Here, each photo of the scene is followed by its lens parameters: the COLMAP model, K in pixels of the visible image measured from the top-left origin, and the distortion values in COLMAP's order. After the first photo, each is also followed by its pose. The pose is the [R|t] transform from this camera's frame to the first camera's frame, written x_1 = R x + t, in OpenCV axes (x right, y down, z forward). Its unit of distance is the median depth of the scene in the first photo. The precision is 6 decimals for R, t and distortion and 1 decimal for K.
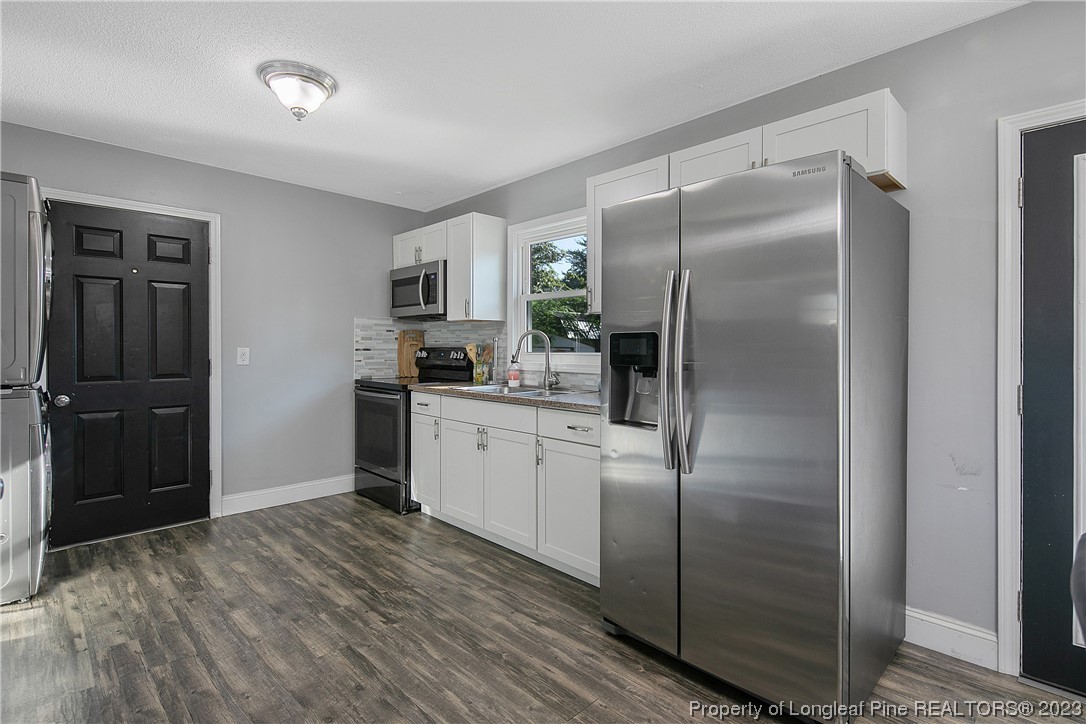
lens RADIAL K [[527.7, 0, 538.2], [0, 527.7, 352.9], [0, 0, 1]] dist [0.009257, -0.003670]
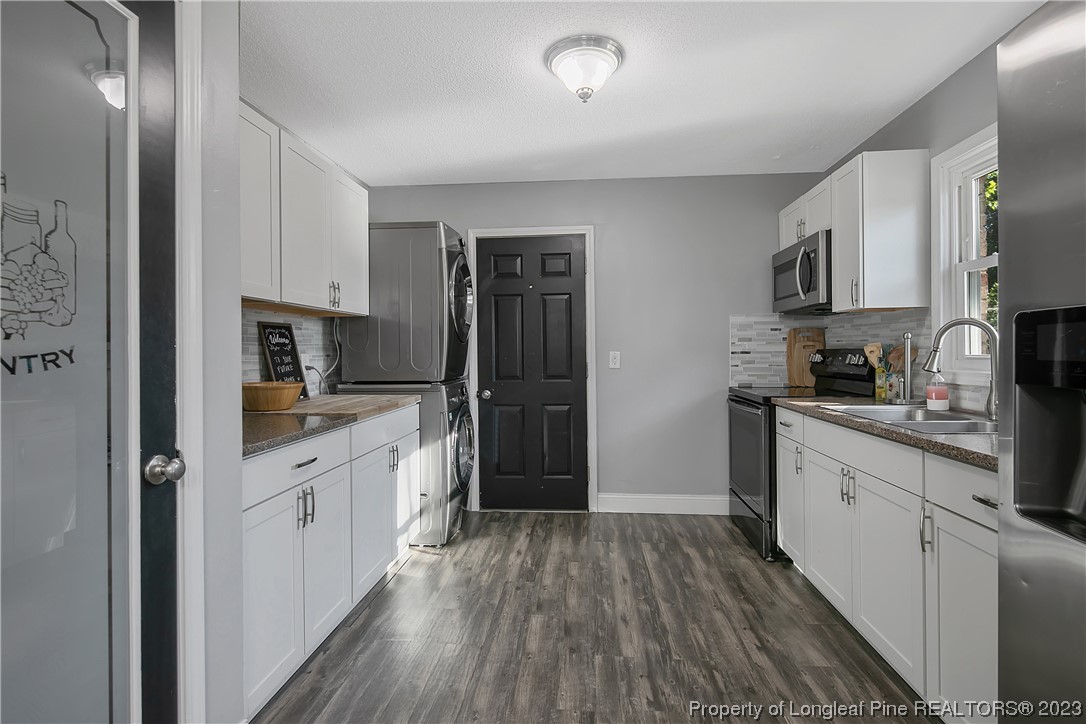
lens RADIAL K [[527.7, 0, 541.4], [0, 527.7, 354.4], [0, 0, 1]] dist [0.009257, -0.003670]
pose [[0.654389, -0.003416, -0.756150, 0.140253], [0.001076, 0.999993, -0.003586, -0.000692], [0.756157, 0.001533, 0.654388, 0.260832]]
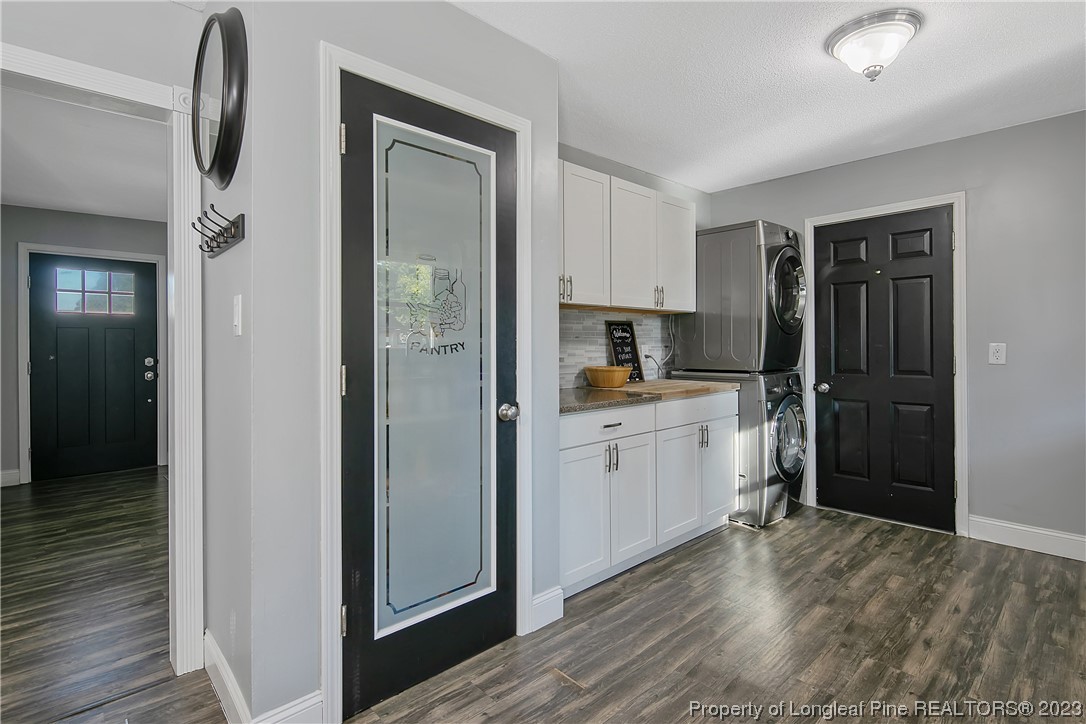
lens RADIAL K [[527.7, 0, 547.0], [0, 527.7, 350.7], [0, 0, 1]] dist [0.009257, -0.003670]
pose [[-0.014692, 0.007927, -0.999861, 0.320605], [-0.005810, 0.999951, 0.008013, -0.001057], [0.999875, 0.005927, -0.014645, 0.361798]]
